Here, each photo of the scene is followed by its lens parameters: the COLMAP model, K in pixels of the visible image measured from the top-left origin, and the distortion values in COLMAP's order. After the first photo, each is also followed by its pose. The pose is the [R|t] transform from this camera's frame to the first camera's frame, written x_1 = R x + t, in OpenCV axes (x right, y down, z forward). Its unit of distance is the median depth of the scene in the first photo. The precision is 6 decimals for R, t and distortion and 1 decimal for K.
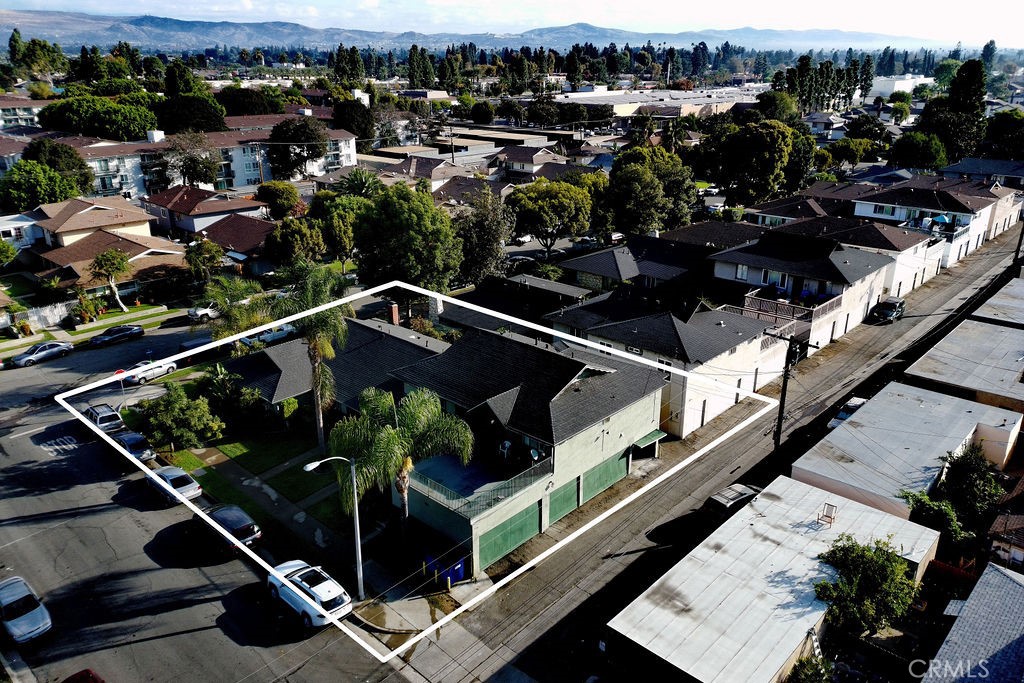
lens RADIAL K [[745.2, 0, 512.0], [0, 745.2, 341.5], [0, 0, 1]] dist [0.083099, -0.081179]
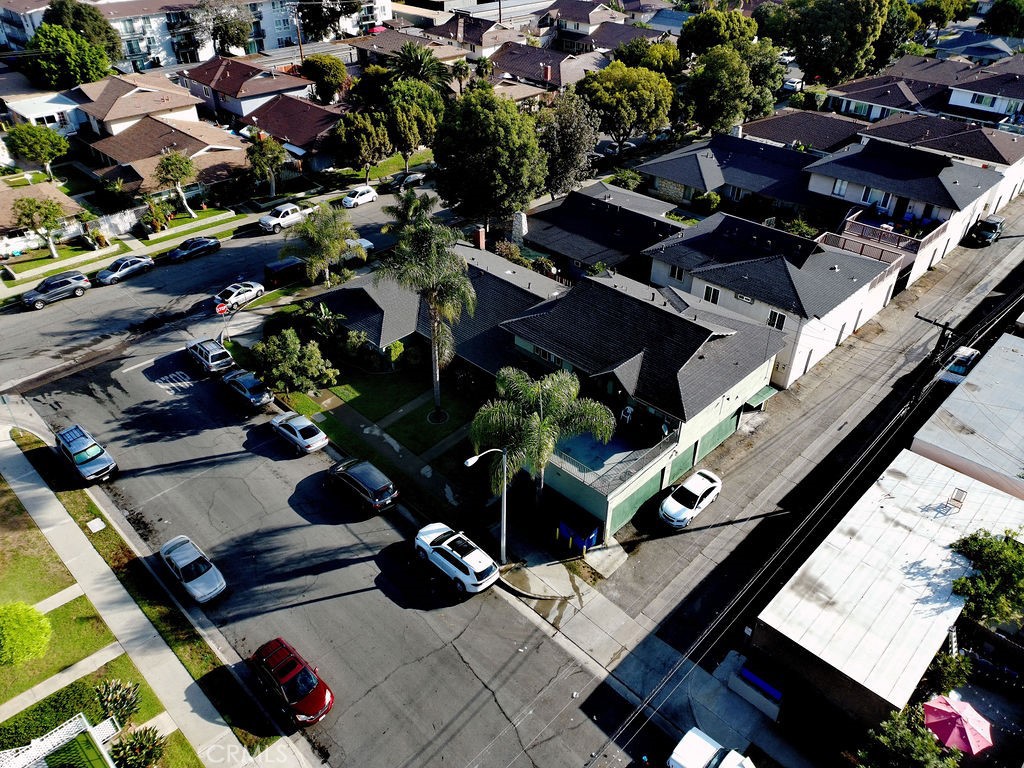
lens RADIAL K [[742.0, 0, 514.5], [0, 742.0, 382.7], [0, 0, 1]] dist [0.087575, -0.088999]
pose [[0.999761, 0.019886, -0.009084, -0.114960], [-0.016986, 0.968109, 0.249953, -0.110681], [0.013765, -0.249739, 0.968215, 0.022488]]
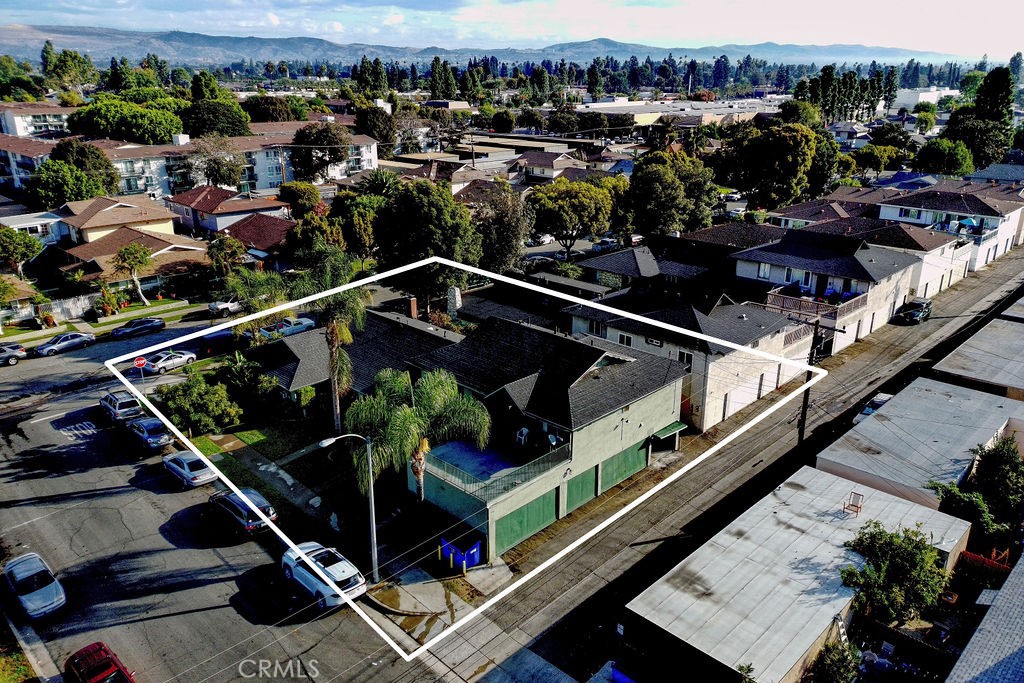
lens RADIAL K [[745.2, 0, 512.0], [0, 745.2, 341.5], [0, 0, 1]] dist [0.083099, -0.081179]
pose [[0.999649, 0.010358, -0.024385, -0.000280], [-0.010764, 0.999805, -0.016577, 0.026700], [0.024208, 0.016834, 0.999565, 0.008421]]
